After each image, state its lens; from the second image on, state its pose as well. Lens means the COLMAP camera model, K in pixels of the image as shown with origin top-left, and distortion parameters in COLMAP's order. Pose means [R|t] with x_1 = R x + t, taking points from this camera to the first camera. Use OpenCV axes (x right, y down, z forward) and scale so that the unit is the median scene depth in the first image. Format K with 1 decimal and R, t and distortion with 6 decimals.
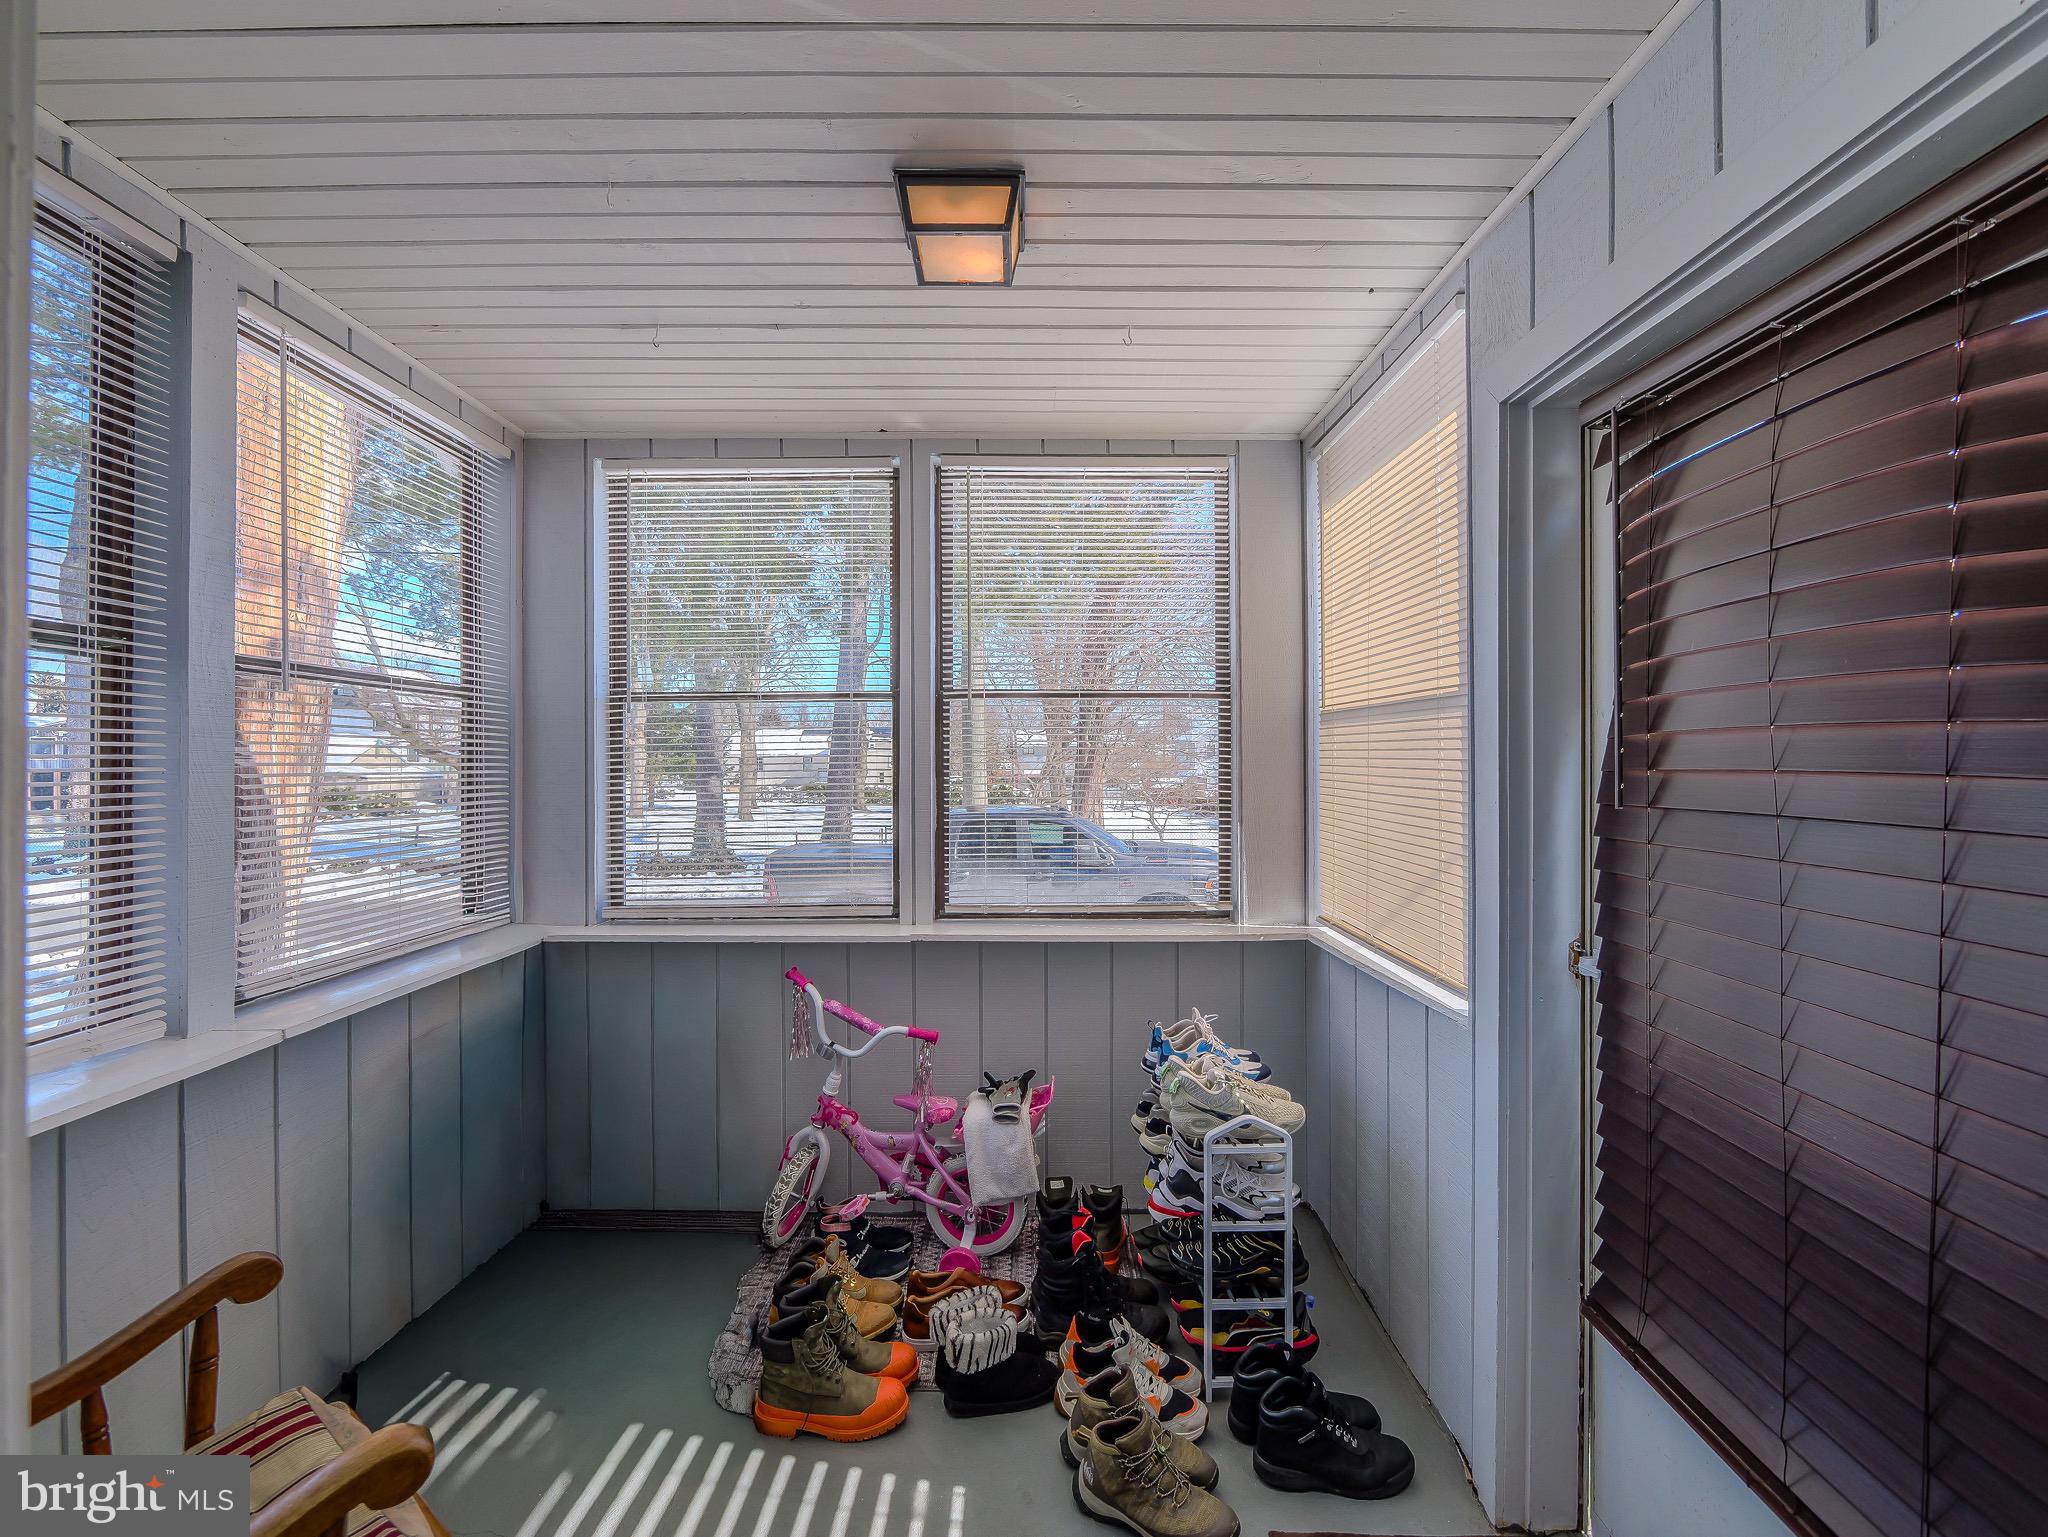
lens RADIAL K [[862.2, 0, 1018.2], [0, 862.2, 758.4], [0, 0, 1]] dist [-0.002098, -0.000266]
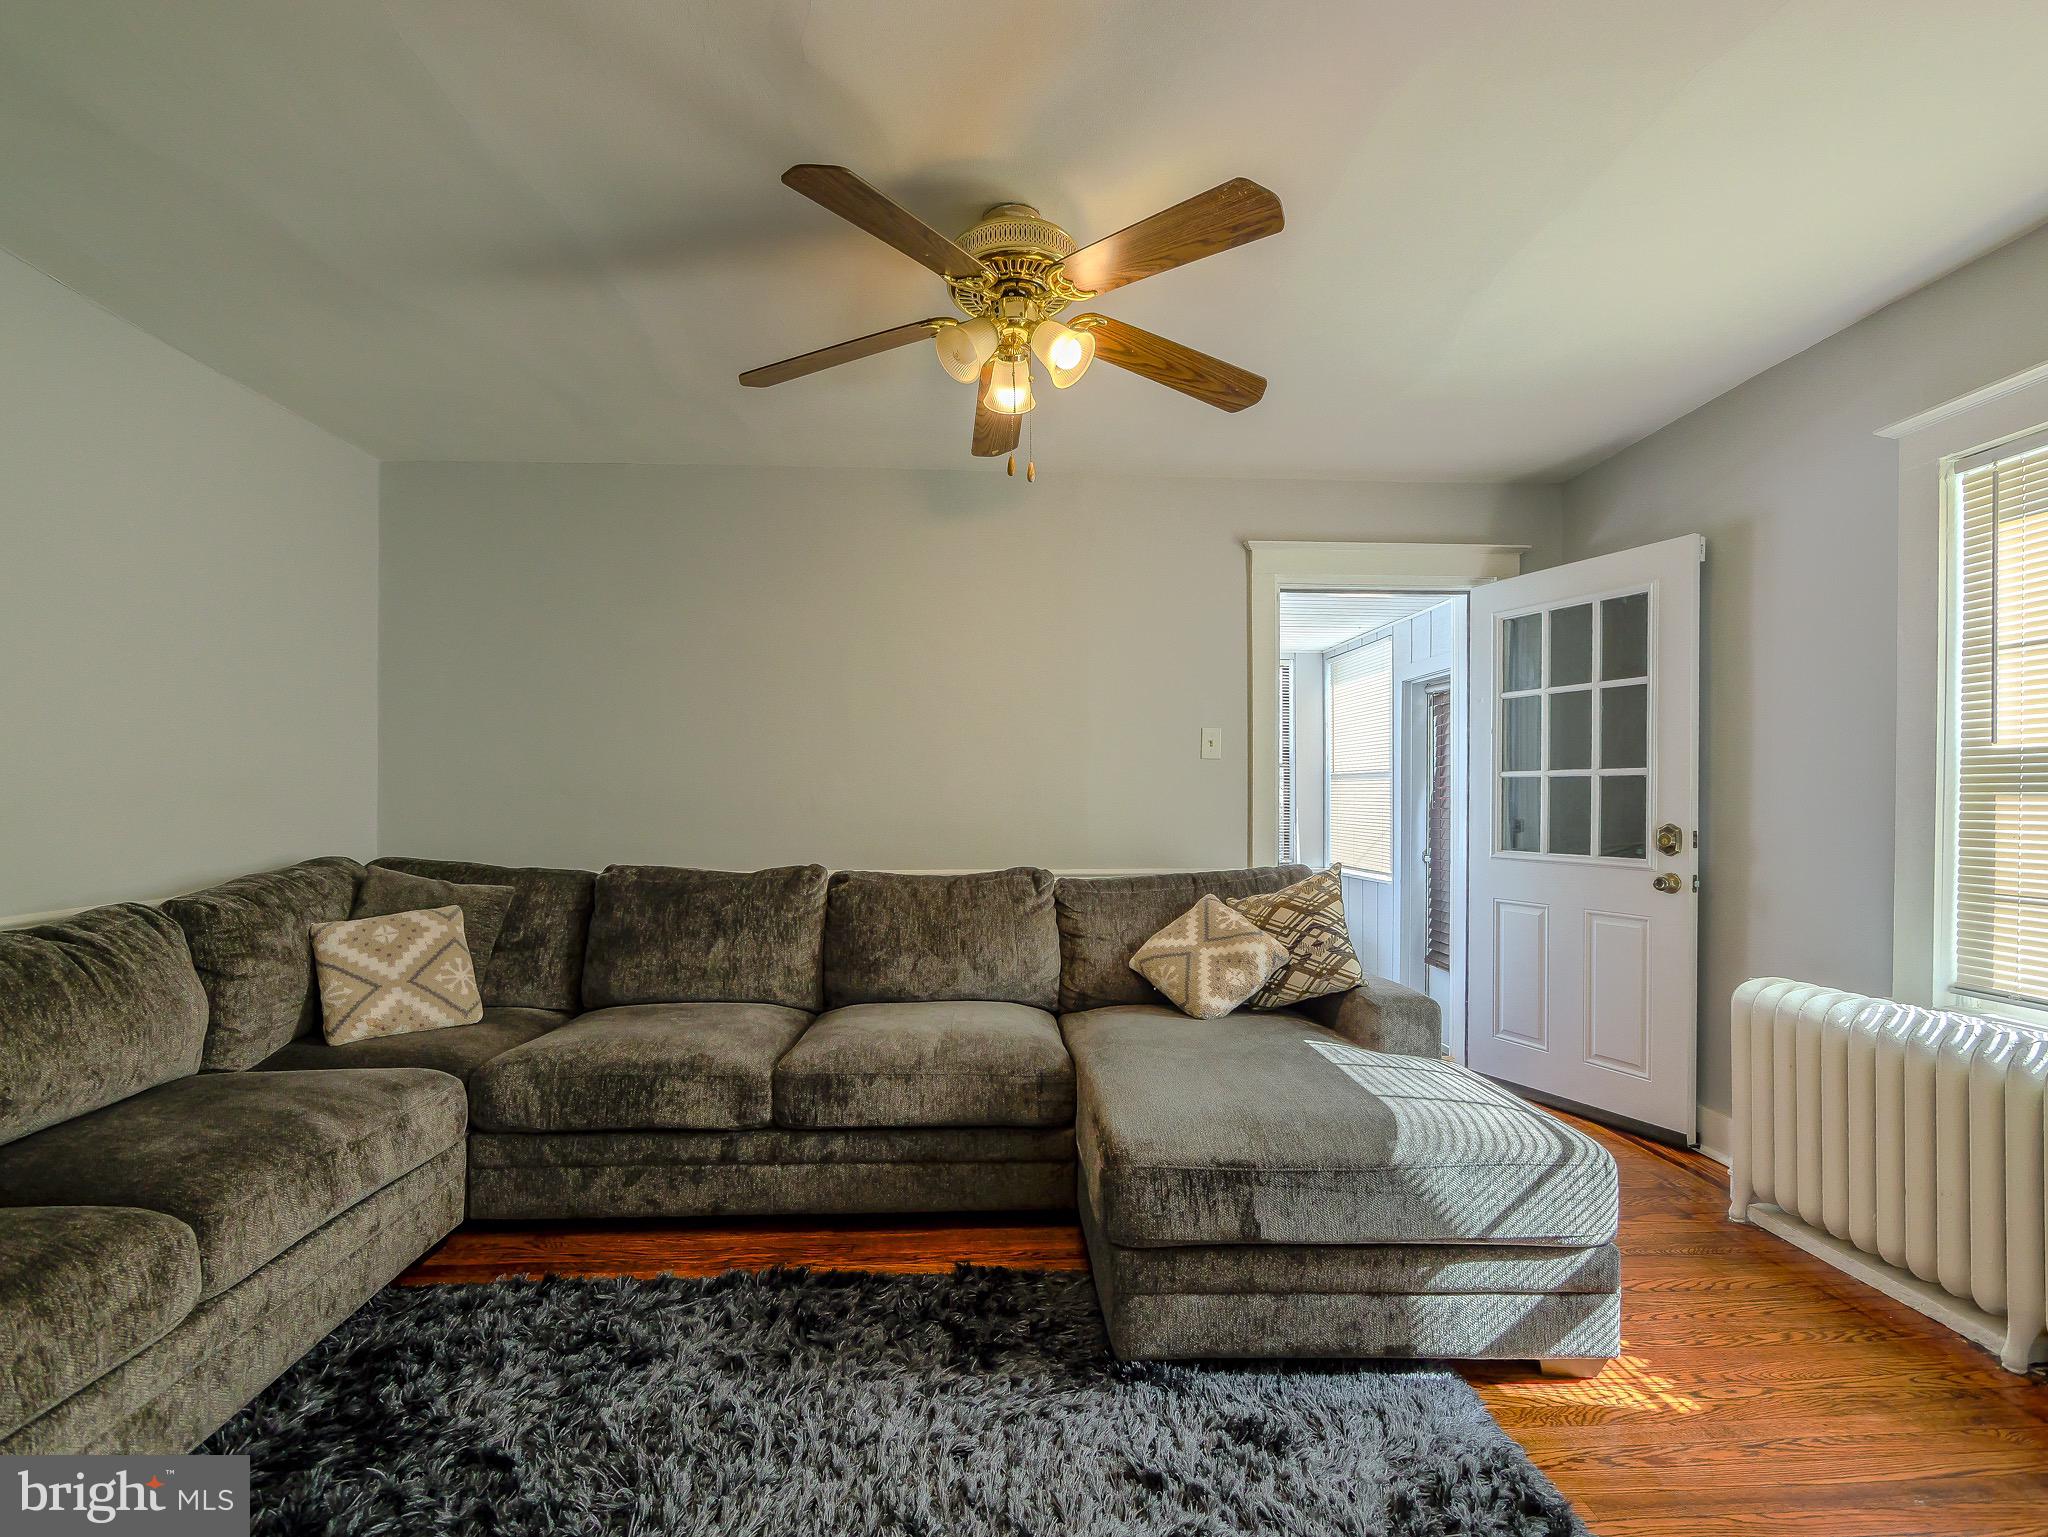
lens RADIAL K [[840.7, 0, 1029.8], [0, 840.7, 803.1], [0, 0, 1]] dist [0.000300, 0.000007]
pose [[0.998242, 0.005112, 0.059043, -0.966850], [-0.005207, 0.999985, 0.001445, 0.034678], [-0.059035, -0.001750, 0.998254, -1.964046]]
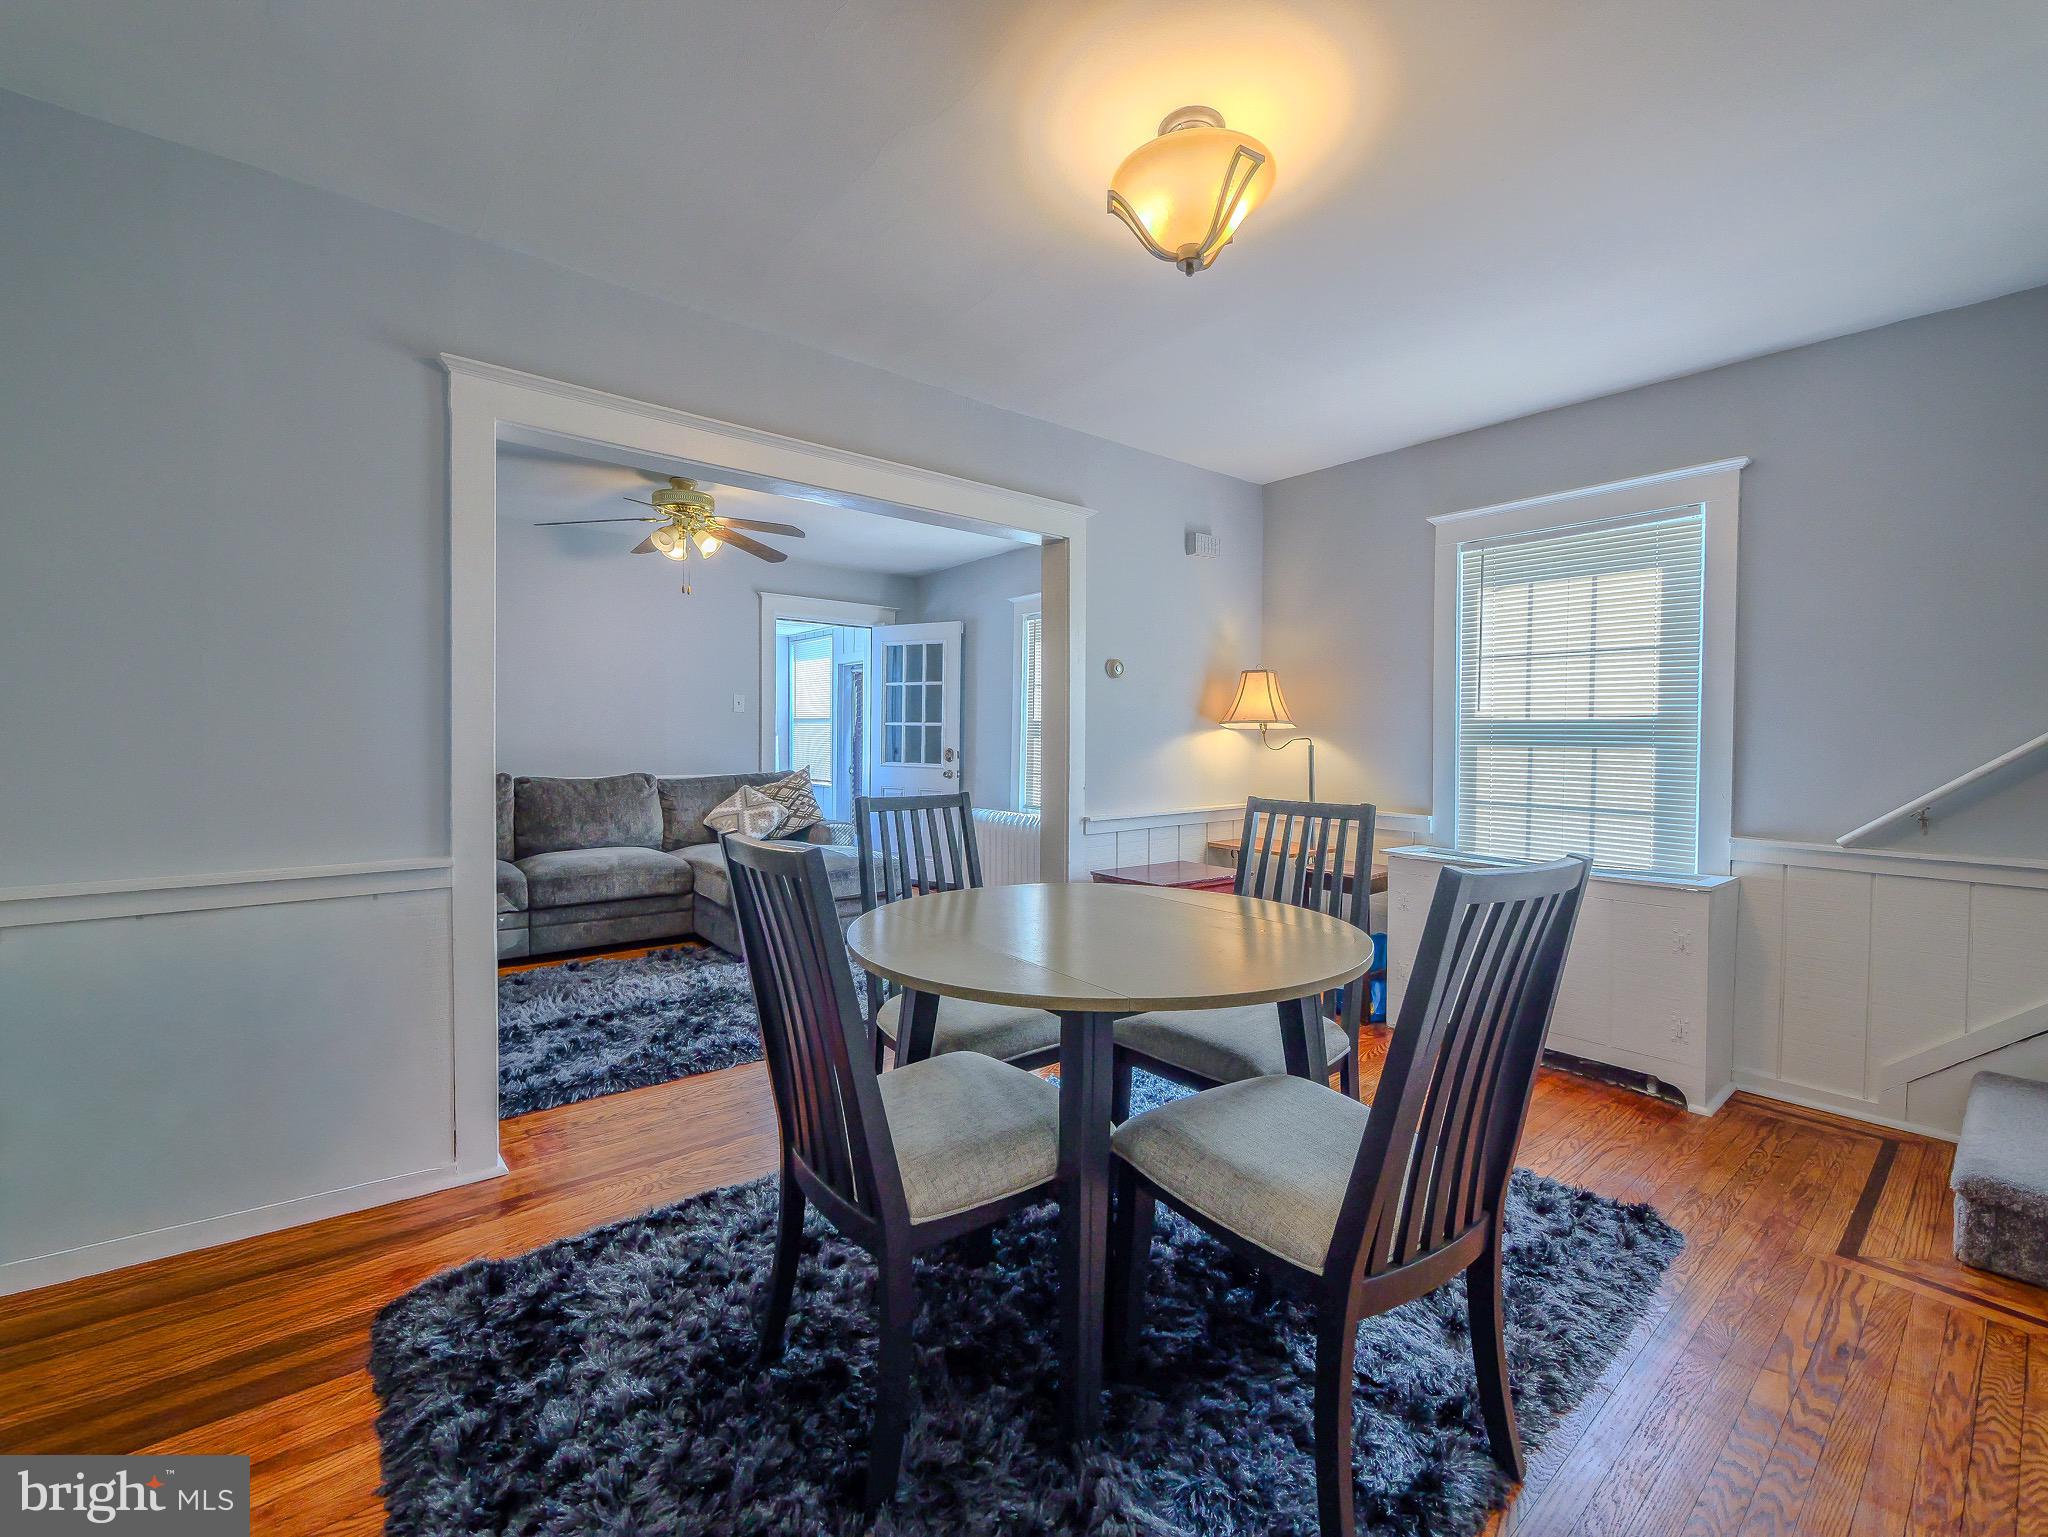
lens RADIAL K [[862.2, 0, 1018.2], [0, 862.2, 758.4], [0, 0, 1]] dist [-0.002098, -0.000266]
pose [[0.772249, -0.002793, 0.635314, -1.894307], [-0.014728, 0.999643, 0.022296, 0.027156], [-0.635149, -0.026575, 0.771932, -3.694098]]
